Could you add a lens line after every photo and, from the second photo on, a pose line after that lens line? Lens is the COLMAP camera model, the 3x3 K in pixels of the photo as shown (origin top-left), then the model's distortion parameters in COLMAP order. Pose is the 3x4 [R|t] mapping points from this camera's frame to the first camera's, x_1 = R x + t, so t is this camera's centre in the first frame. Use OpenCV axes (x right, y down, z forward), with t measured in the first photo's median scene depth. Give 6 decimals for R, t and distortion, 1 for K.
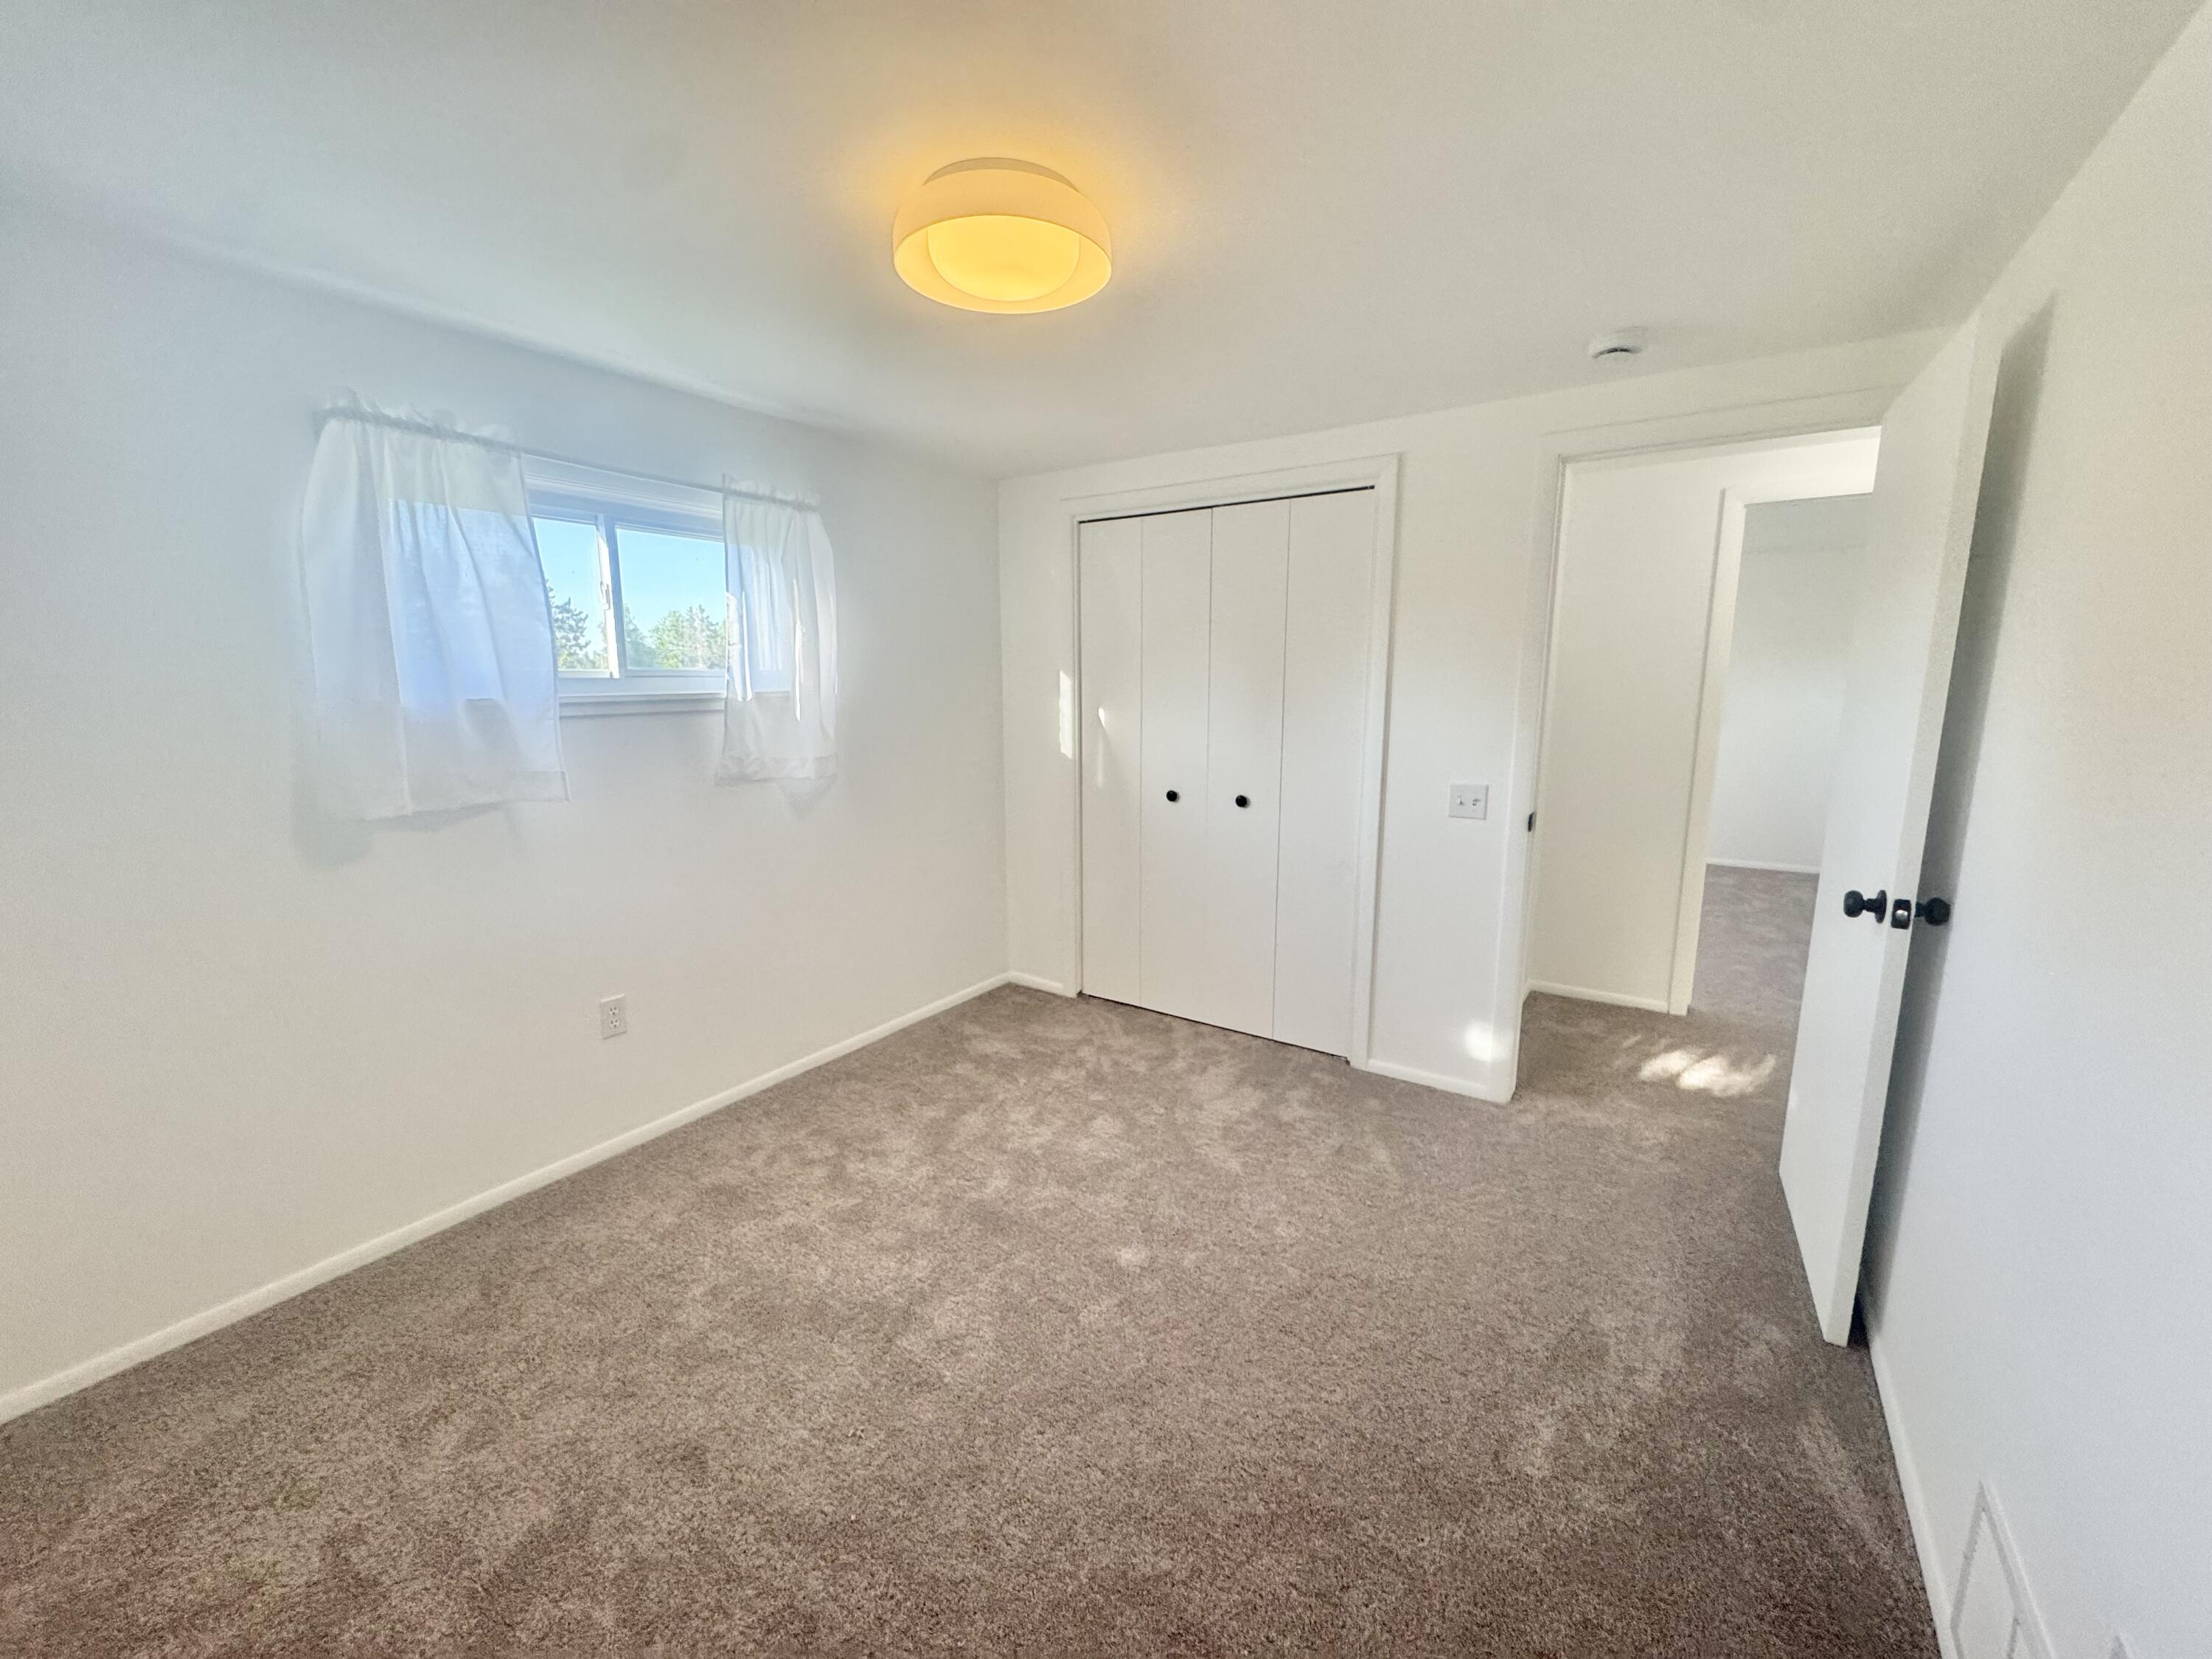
lens RADIAL K [[883.1, 0, 1106.0], [0, 883.1, 829.5], [0, 0, 1]] dist [-0.003400, 0.000806]
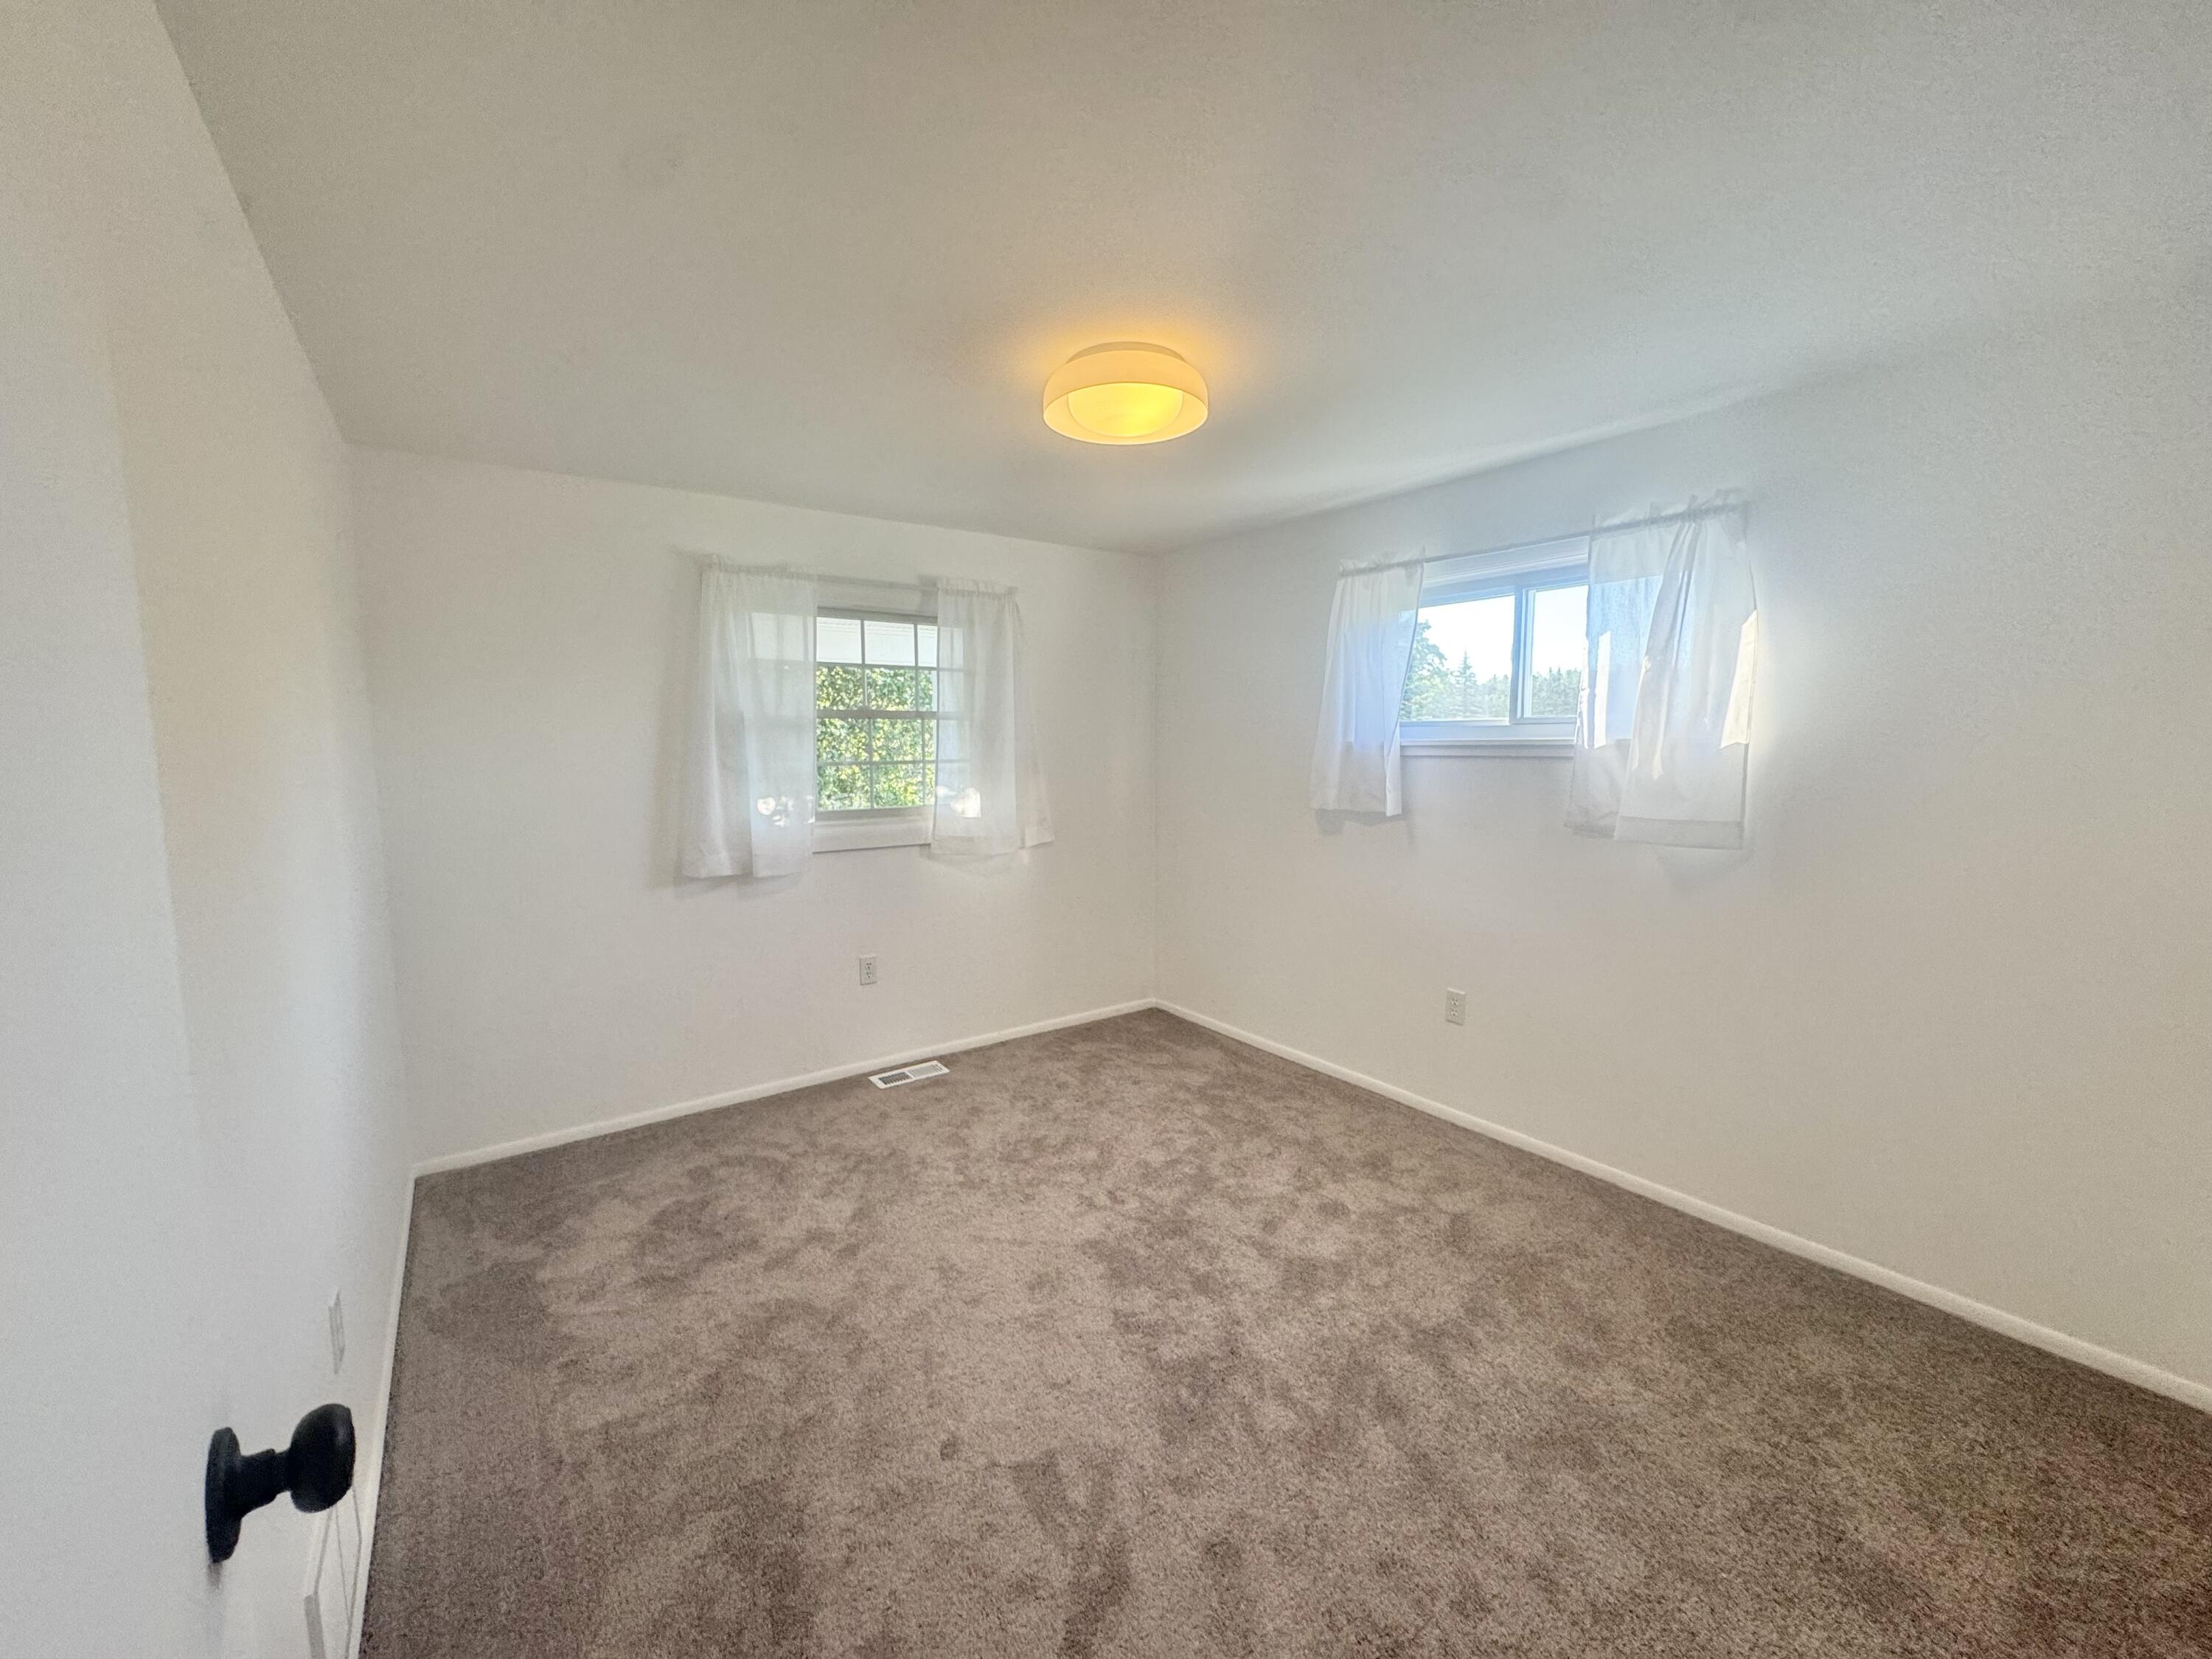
lens RADIAL K [[883.1, 0, 1106.0], [0, 883.1, 829.5], [0, 0, 1]] dist [-0.003400, 0.000806]
pose [[-0.352040, 0.100206, -0.930605, 0.698197], [-0.153832, 0.974538, 0.163130, -0.144429], [0.923257, 0.200585, -0.327662, 0.906454]]
